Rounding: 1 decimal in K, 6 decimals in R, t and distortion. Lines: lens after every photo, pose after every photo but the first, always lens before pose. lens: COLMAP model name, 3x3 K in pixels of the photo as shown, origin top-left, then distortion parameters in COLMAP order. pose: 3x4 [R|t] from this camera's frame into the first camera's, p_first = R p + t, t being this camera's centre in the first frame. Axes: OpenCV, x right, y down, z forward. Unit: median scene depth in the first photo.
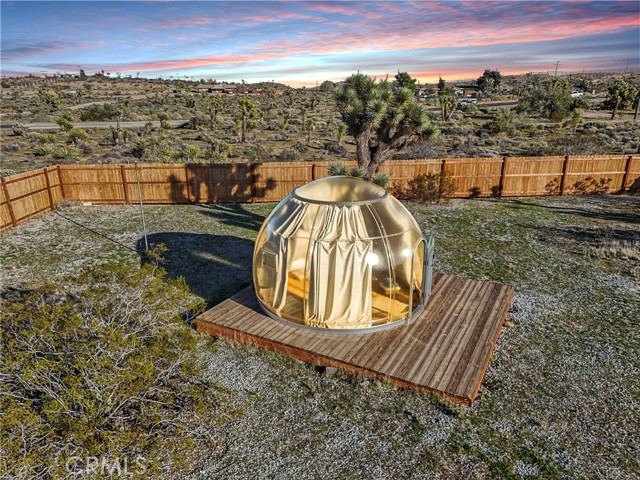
lens RADIAL K [[475.9, 0, 320.0], [0, 475.9, 240.0], [0, 0, 1]] dist [0.019863, -0.003131]
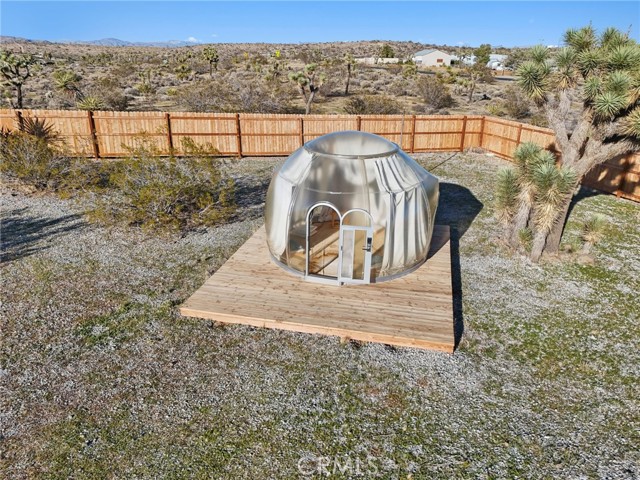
lens RADIAL K [[475.9, 0, 320.0], [0, 475.9, 240.0], [0, 0, 1]] dist [0.019863, -0.003131]
pose [[0.277964, 0.369868, -0.886529, 0.465645], [-0.311954, 0.907635, 0.280863, -0.085716], [0.908527, 0.198486, 0.367672, 0.282727]]
